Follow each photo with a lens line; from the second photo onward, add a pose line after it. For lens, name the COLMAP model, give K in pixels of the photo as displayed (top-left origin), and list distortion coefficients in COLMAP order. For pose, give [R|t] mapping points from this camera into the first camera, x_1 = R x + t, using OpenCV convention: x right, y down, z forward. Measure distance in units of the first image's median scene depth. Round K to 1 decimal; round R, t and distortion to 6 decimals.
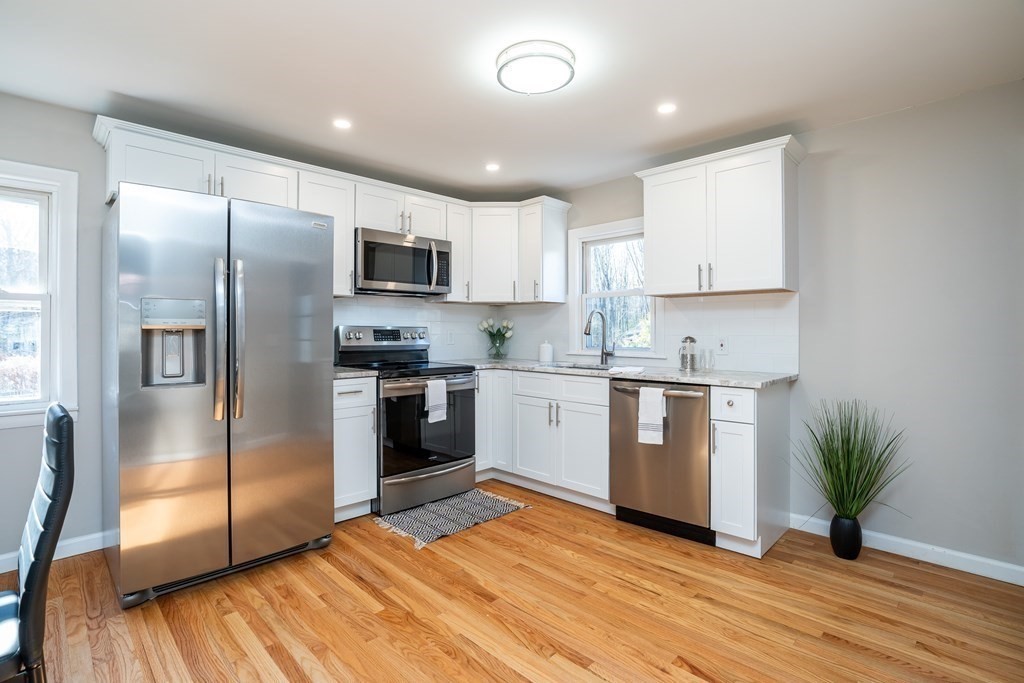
lens RADIAL K [[485.4, 0, 497.0], [0, 485.4, 327.0], [0, 0, 1]] dist [-0.043243, 0.013880]
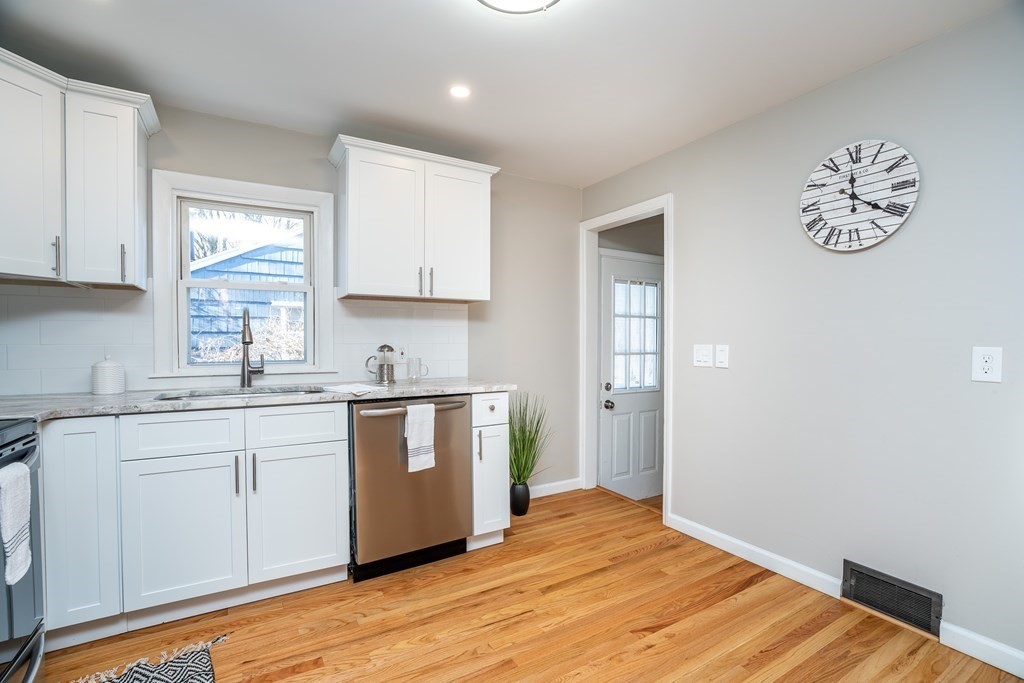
lens RADIAL K [[485.4, 0, 520.7], [0, 485.4, 342.7], [0, 0, 1]] dist [-0.043243, 0.013880]
pose [[0.226478, -0.010576, 0.973959, -0.461967], [-0.010702, 0.999854, 0.013346, 0.001568], [-0.973957, -0.013446, 0.226332, 0.610404]]
